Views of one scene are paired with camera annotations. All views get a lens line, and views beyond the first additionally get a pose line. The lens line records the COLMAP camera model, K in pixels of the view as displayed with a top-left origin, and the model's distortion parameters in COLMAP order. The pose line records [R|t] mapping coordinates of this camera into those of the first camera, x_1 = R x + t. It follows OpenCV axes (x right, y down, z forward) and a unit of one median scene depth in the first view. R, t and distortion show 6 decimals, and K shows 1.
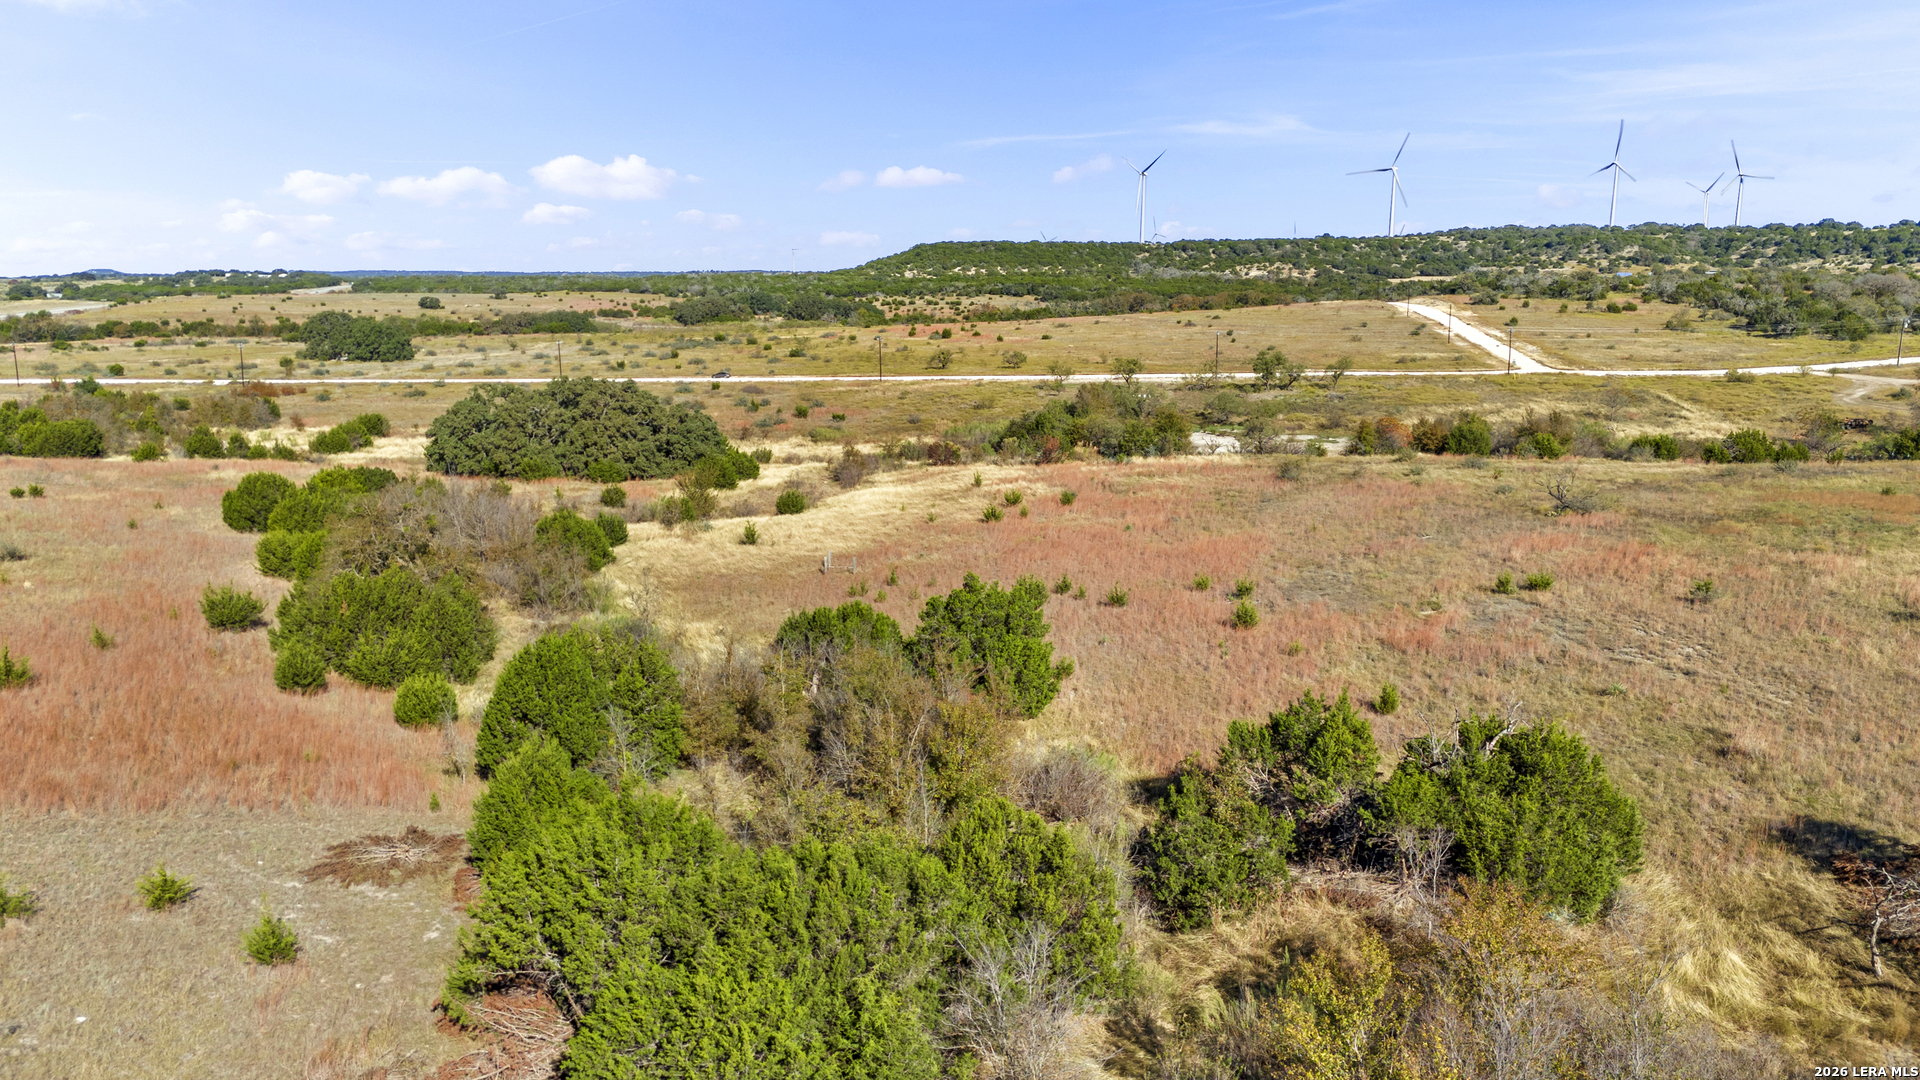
lens RADIAL K [[1371.1, 0, 955.4], [0, 1371.1, 541.9], [0, 0, 1]] dist [0.082009, -0.076699]
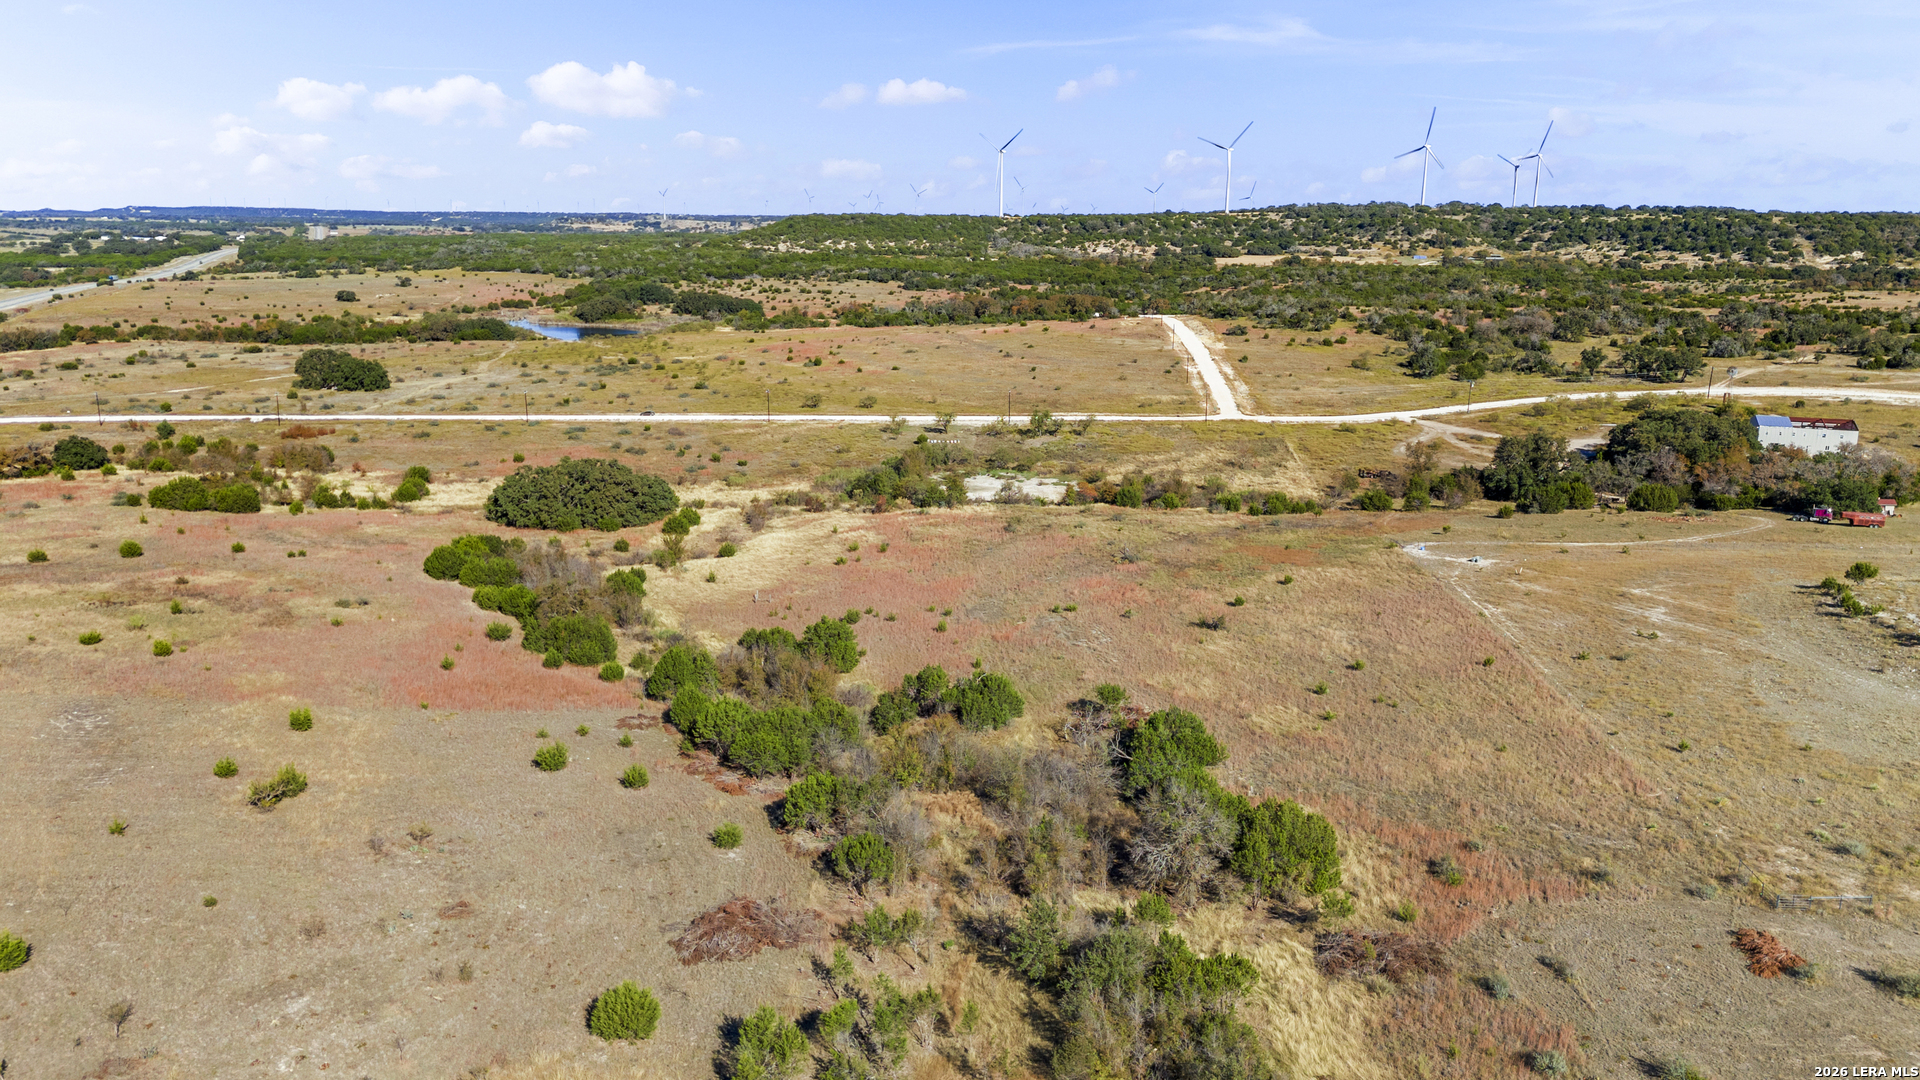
lens RADIAL K [[1371.1, 0, 955.4], [0, 1371.1, 541.9], [0, 0, 1]] dist [0.082009, -0.076699]
pose [[0.995943, -0.011626, 0.089237, 0.008434], [0.007716, 0.999000, 0.044034, -0.066523], [-0.089659, -0.043167, 0.995037, -0.455495]]
